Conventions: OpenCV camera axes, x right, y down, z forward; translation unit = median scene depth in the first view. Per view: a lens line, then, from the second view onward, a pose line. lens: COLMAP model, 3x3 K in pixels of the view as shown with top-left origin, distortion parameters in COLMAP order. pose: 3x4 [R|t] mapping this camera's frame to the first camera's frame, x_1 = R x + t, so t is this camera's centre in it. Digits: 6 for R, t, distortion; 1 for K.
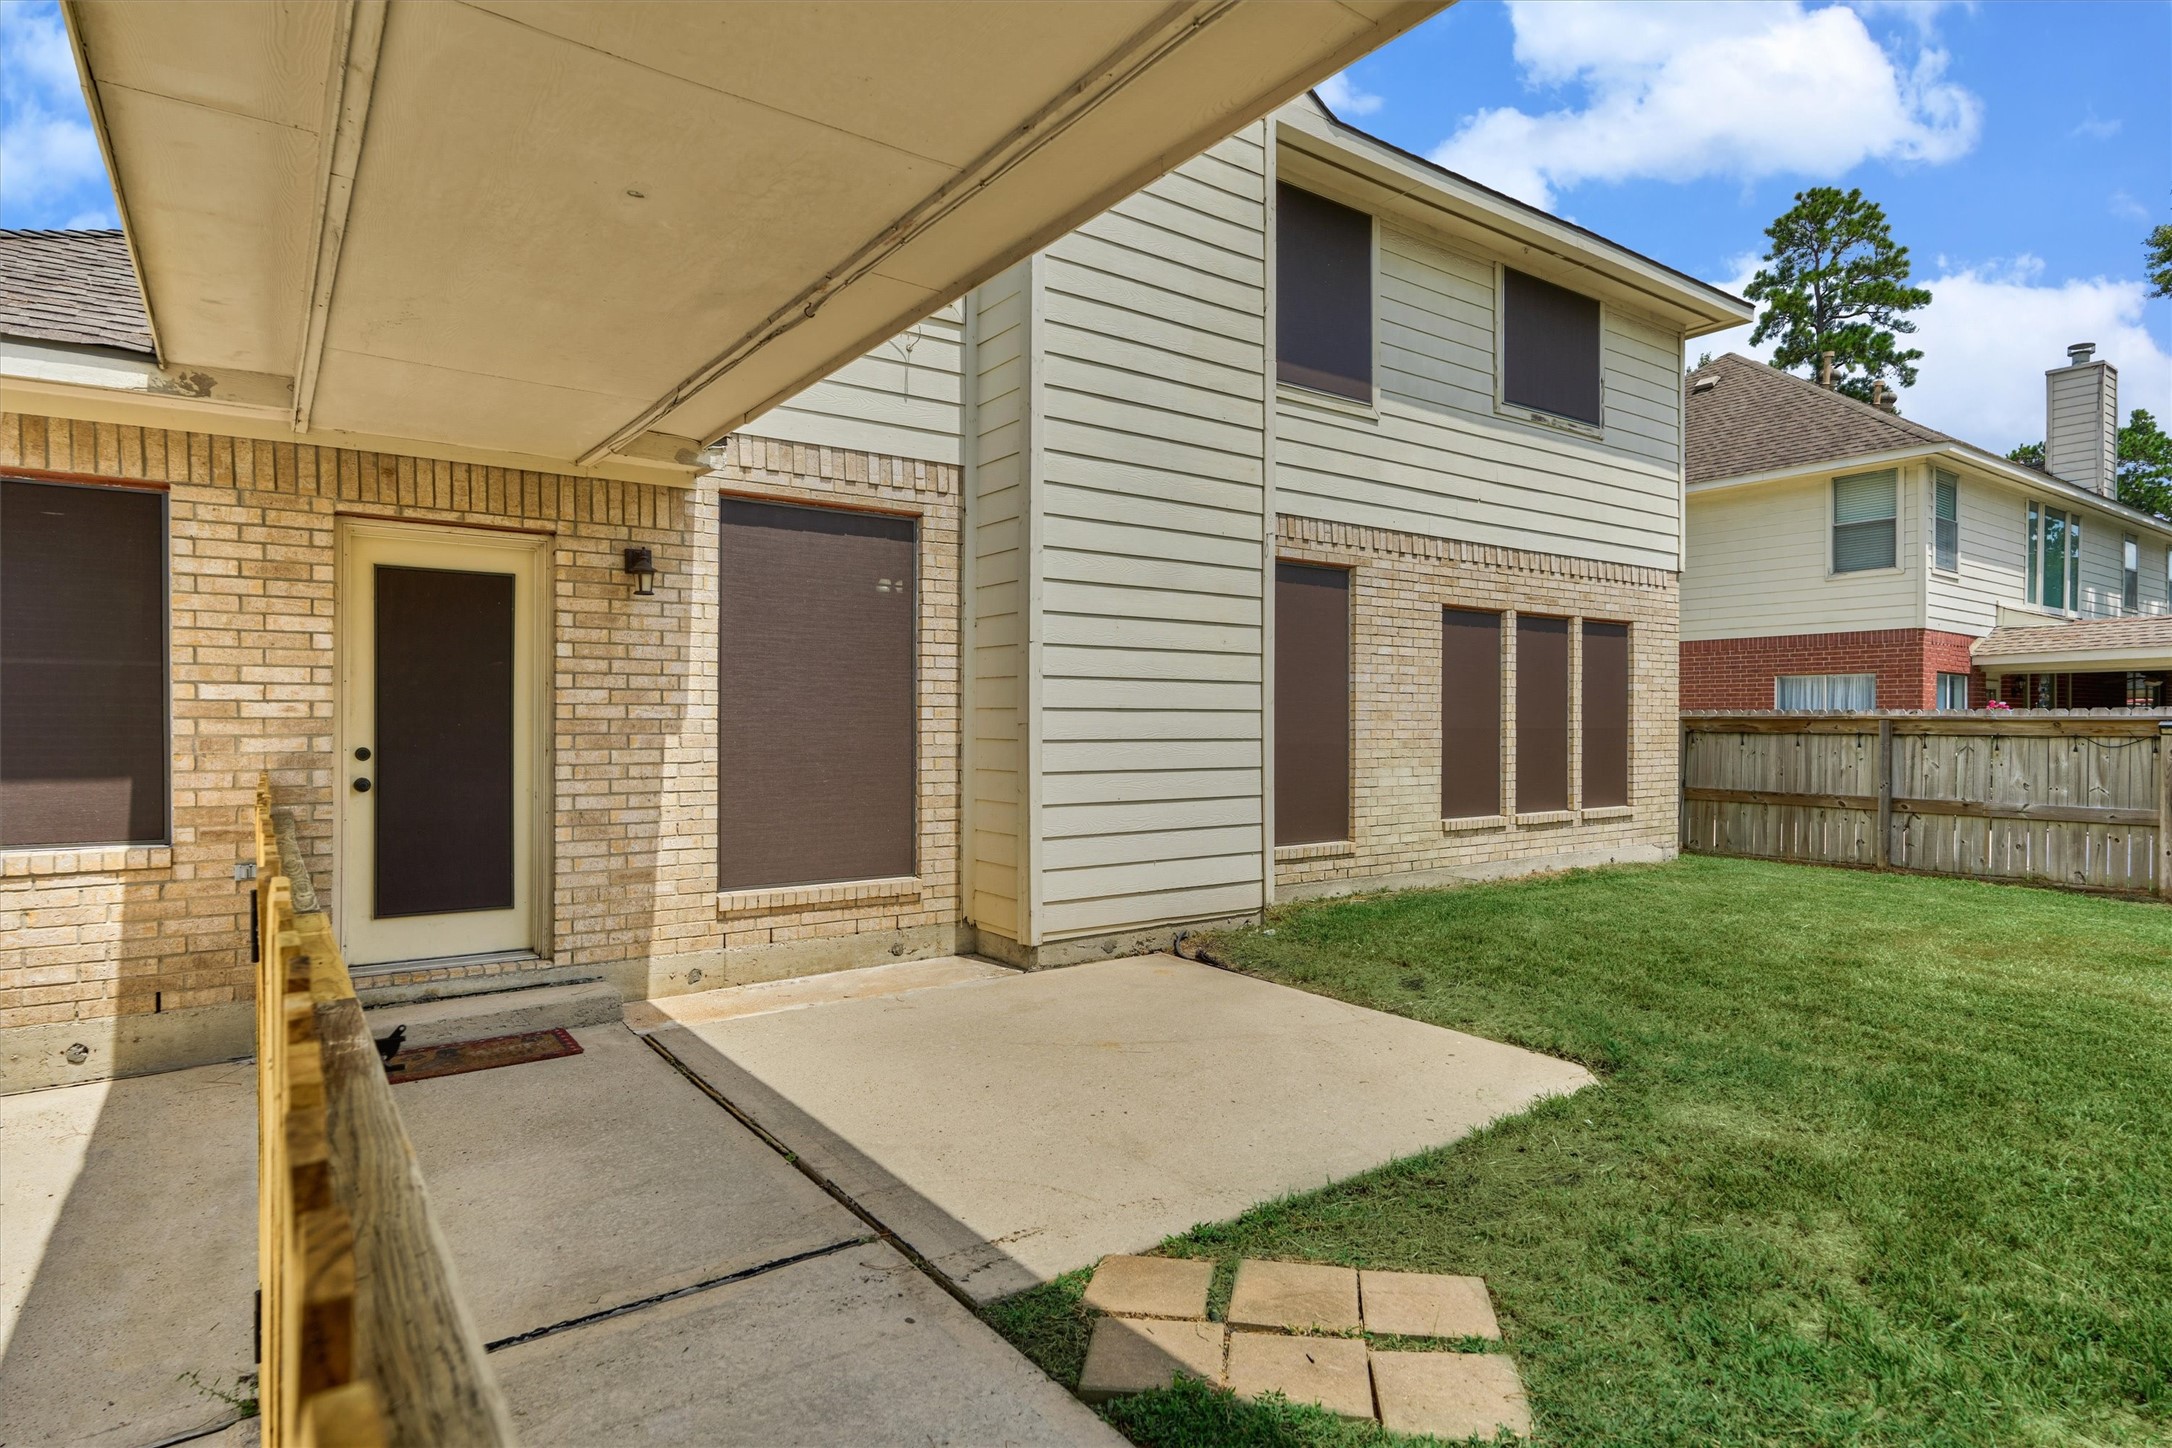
lens RADIAL K [[1153.9, 0, 1087.9], [0, 1153.9, 724.2], [0, 0, 1]] dist [0.001970, 0.000127]
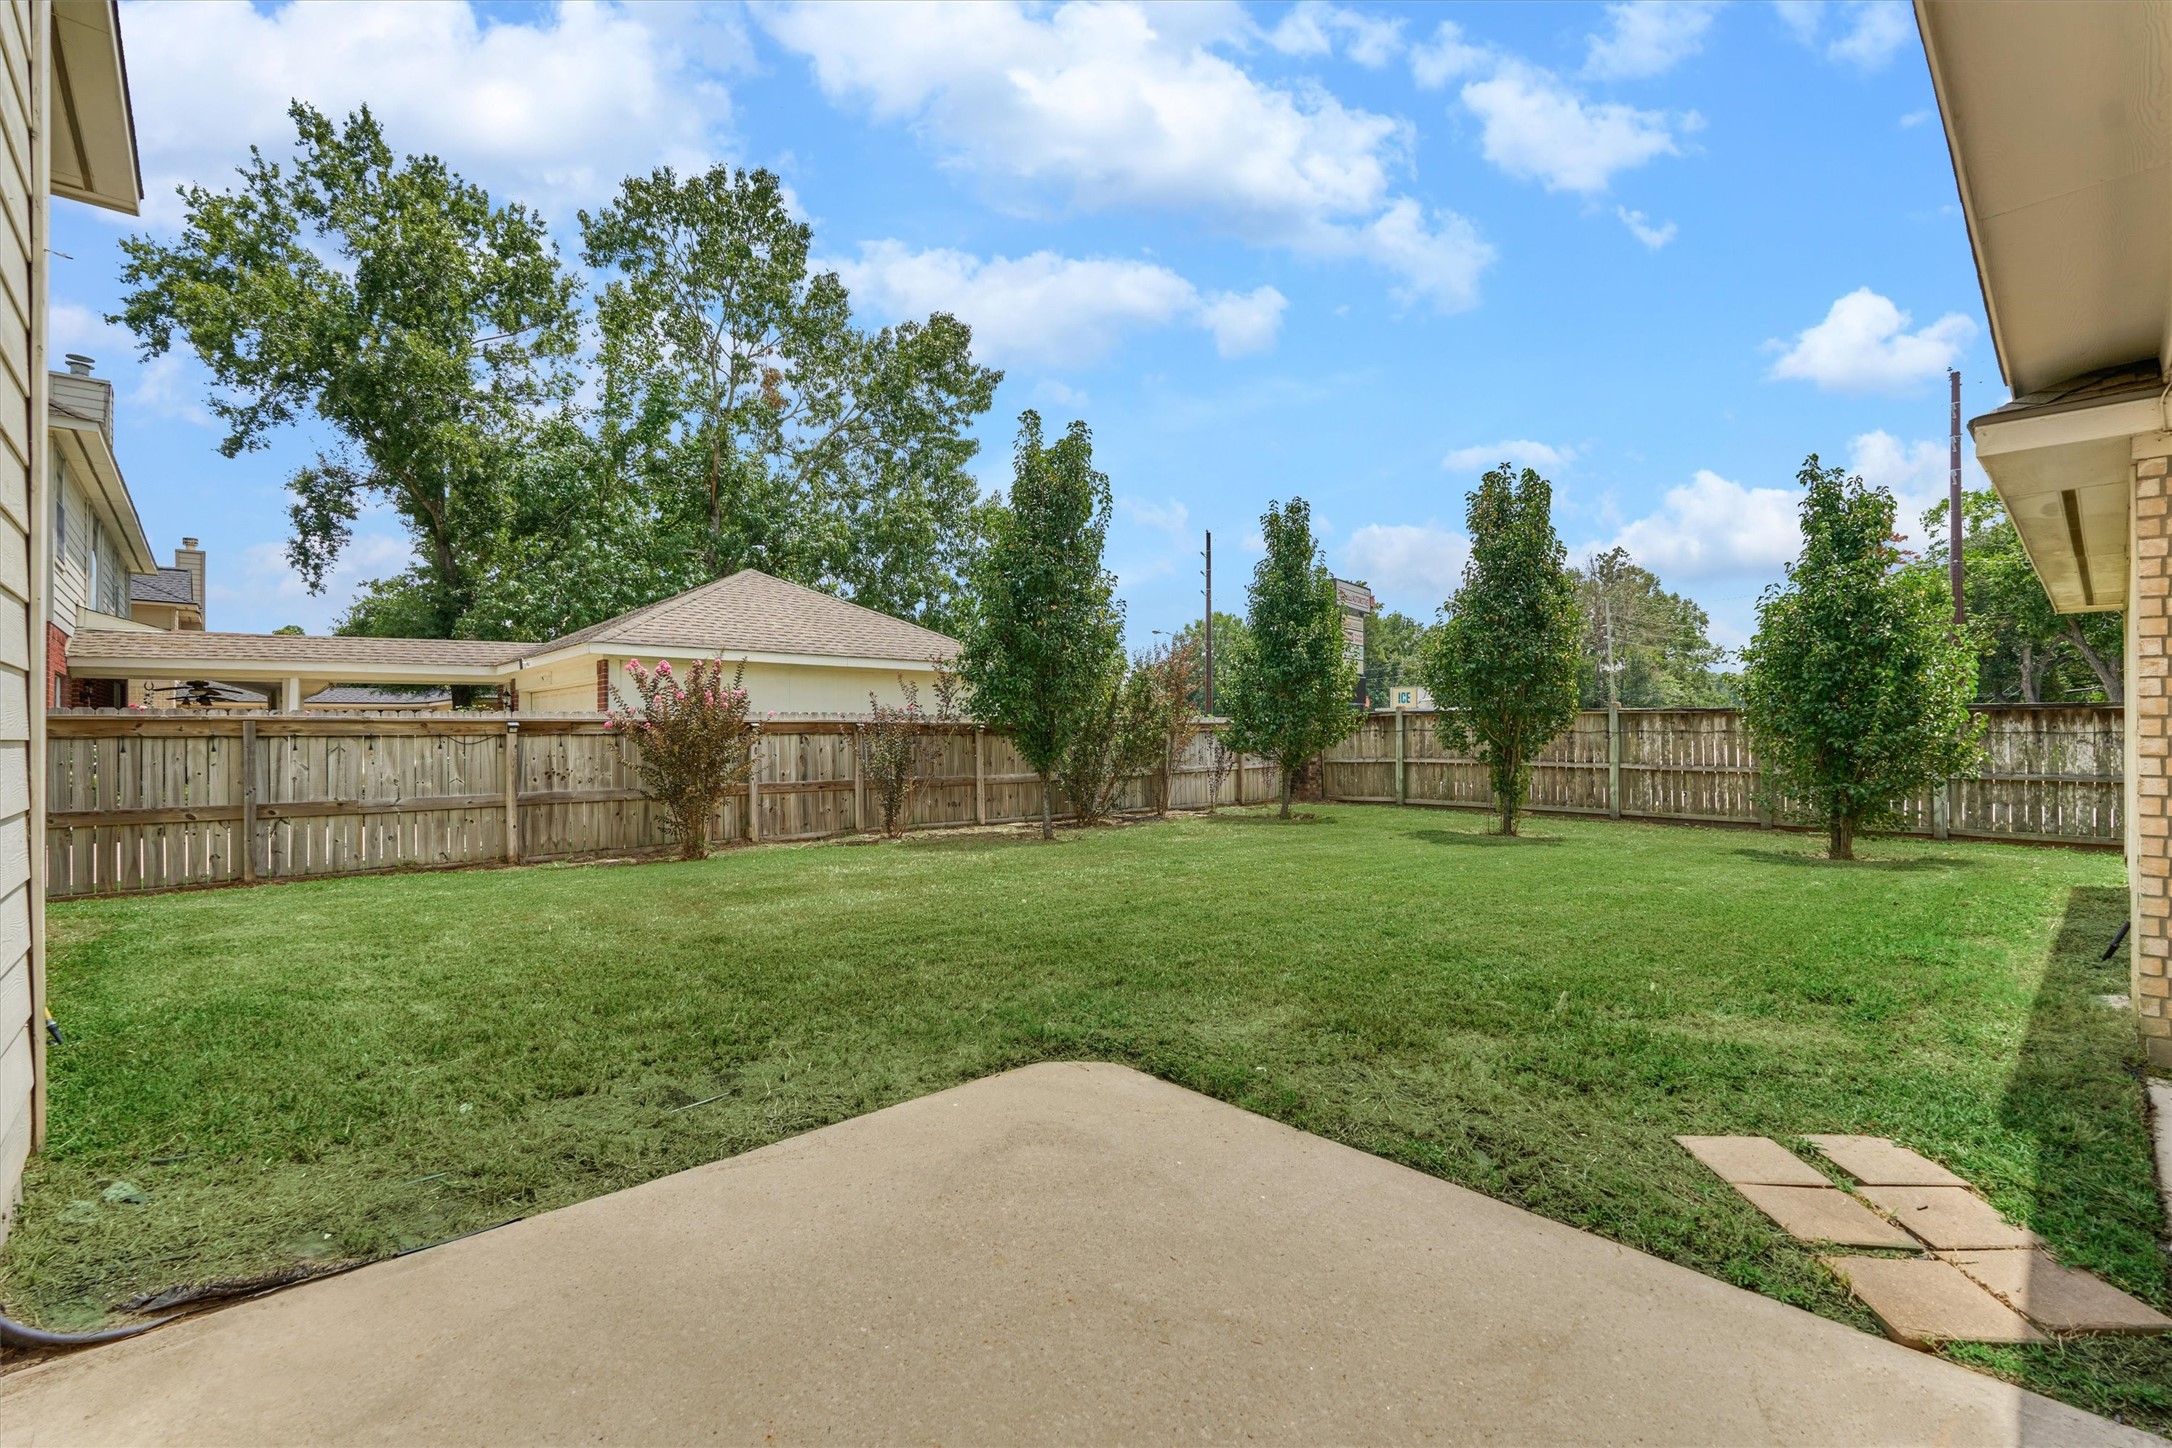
lens RADIAL K [[962.6, 0, 1089.1], [0, 962.6, 720.5], [0, 0, 1]] dist [-0.003514, -0.000827]
pose [[-0.118274, 0.006407, 0.992960, -0.160306], [0.005996, 0.999966, -0.005738, 0.004559], [-0.992963, 0.005275, -0.118308, 0.439750]]
